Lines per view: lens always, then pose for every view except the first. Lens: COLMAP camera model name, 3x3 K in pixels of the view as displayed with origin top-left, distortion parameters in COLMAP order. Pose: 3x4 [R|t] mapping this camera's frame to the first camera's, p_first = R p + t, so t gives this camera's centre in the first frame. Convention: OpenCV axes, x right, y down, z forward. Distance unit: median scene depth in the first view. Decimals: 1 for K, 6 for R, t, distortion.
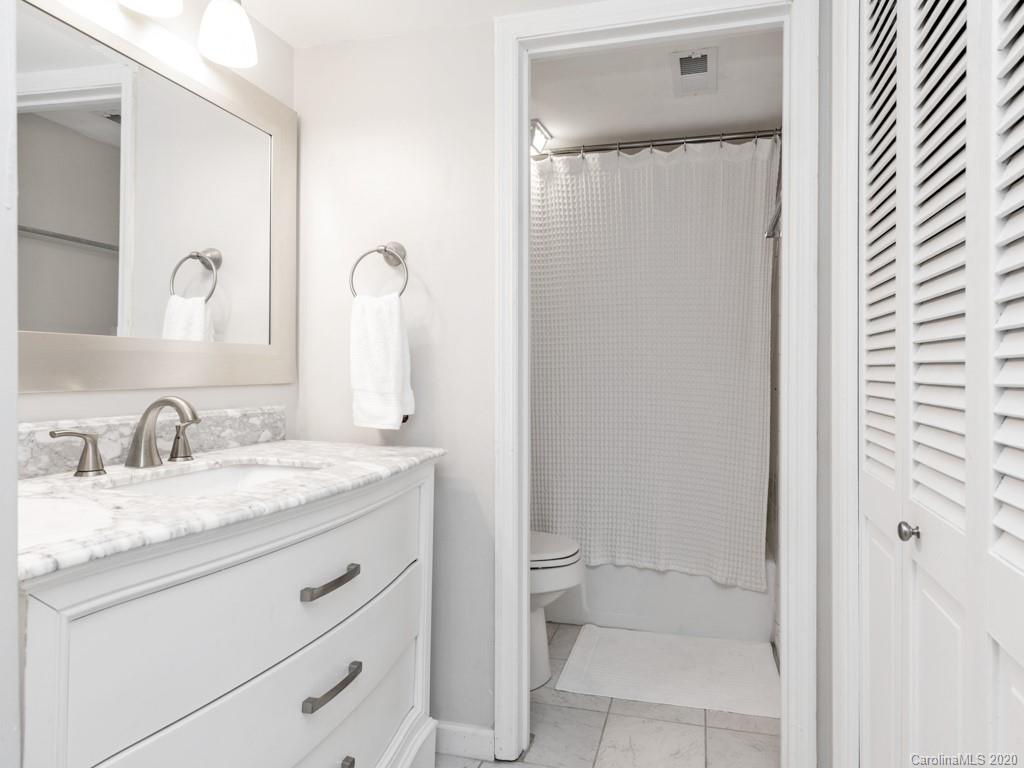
lens RADIAL K [[600.1, 0, 512.1], [0, 600.1, 373.2], [0, 0, 1]] dist [0.001831, -0.010656]
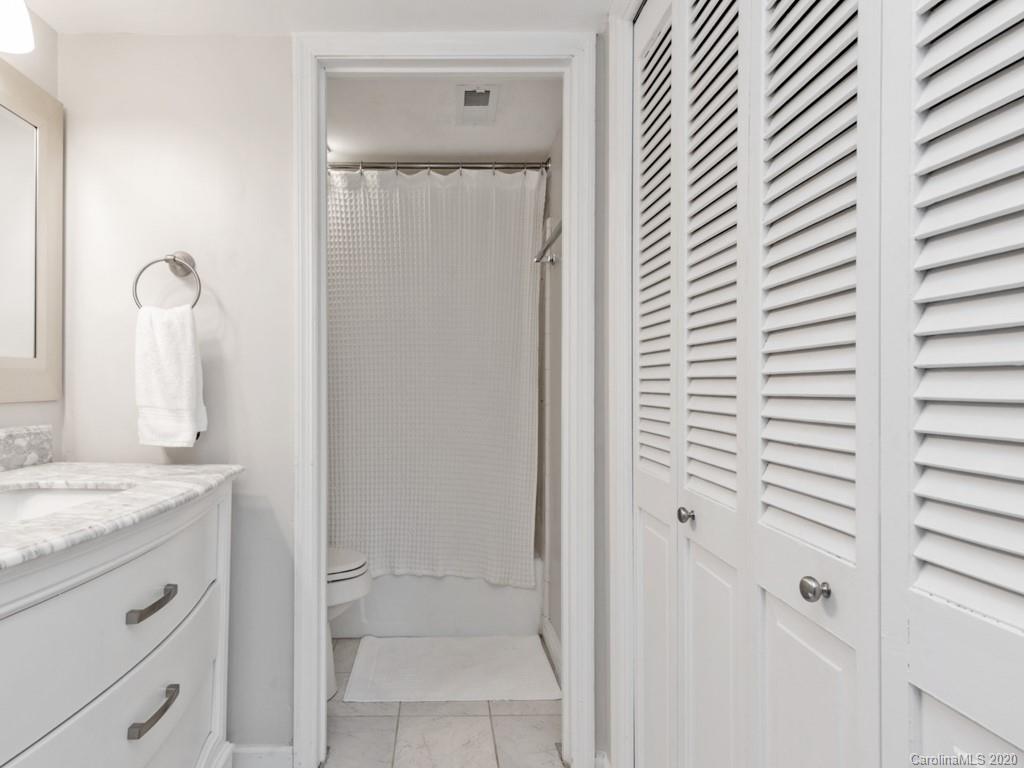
lens RADIAL K [[522.6, 0, 512.6], [0, 522.6, 388.0], [0, 0, 1]] dist [0.002579, 0.000075]
pose [[0.973316, -0.005650, 0.229401, 0.129015], [0.005442, 0.999984, 0.001540, 0.000761], [-0.229406, -0.000251, 0.973331, 0.068118]]
